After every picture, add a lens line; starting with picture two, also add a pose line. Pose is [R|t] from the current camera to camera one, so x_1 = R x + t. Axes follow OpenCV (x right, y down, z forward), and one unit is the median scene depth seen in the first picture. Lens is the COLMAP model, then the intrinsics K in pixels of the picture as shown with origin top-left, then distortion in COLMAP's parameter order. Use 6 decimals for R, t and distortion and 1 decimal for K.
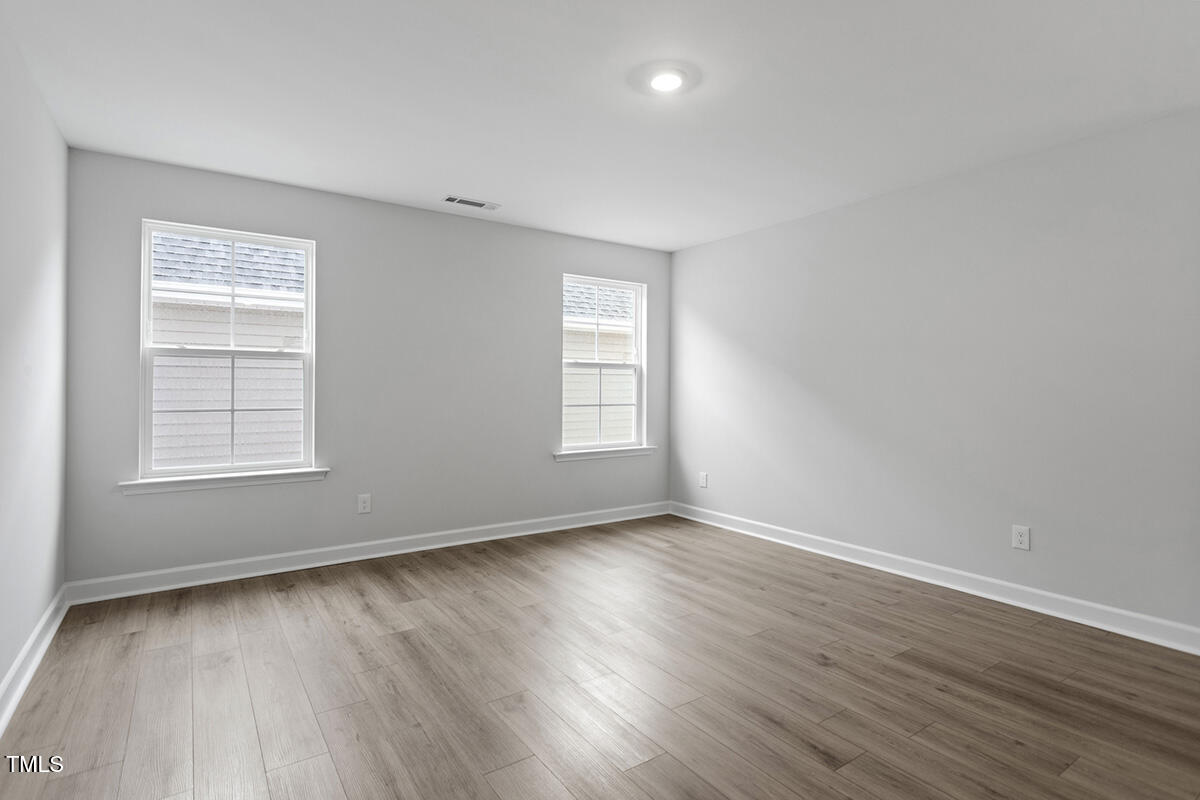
lens RADIAL K [[592.1, 0, 602.2], [0, 592.1, 383.6], [0, 0, 1]] dist [-0.000614, -0.000108]
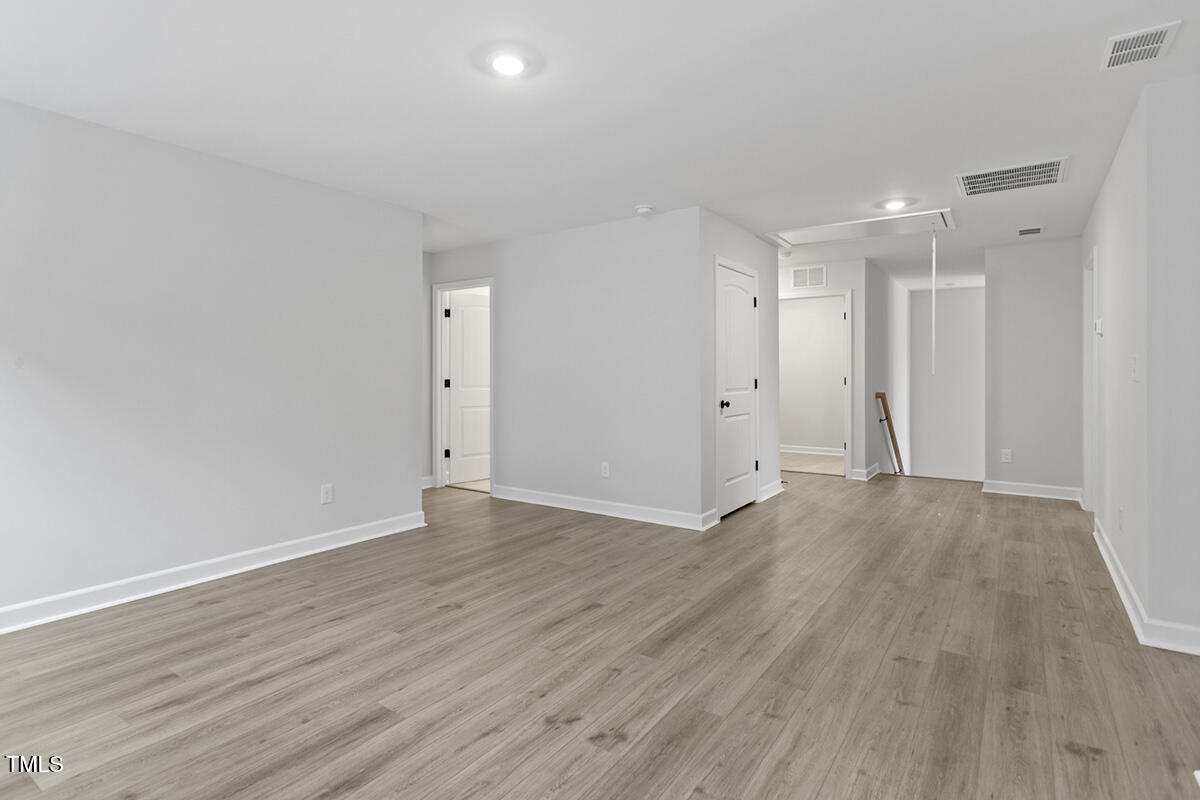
lens RADIAL K [[592.1, 0, 602.2], [0, 592.1, 383.6], [0, 0, 1]] dist [-0.000614, -0.000108]
pose [[-0.340761, -0.019586, 0.939946, -0.596632], [-0.005595, 0.999808, 0.018805, 0.003572], [-0.940133, 0.001149, -0.340805, 0.820321]]
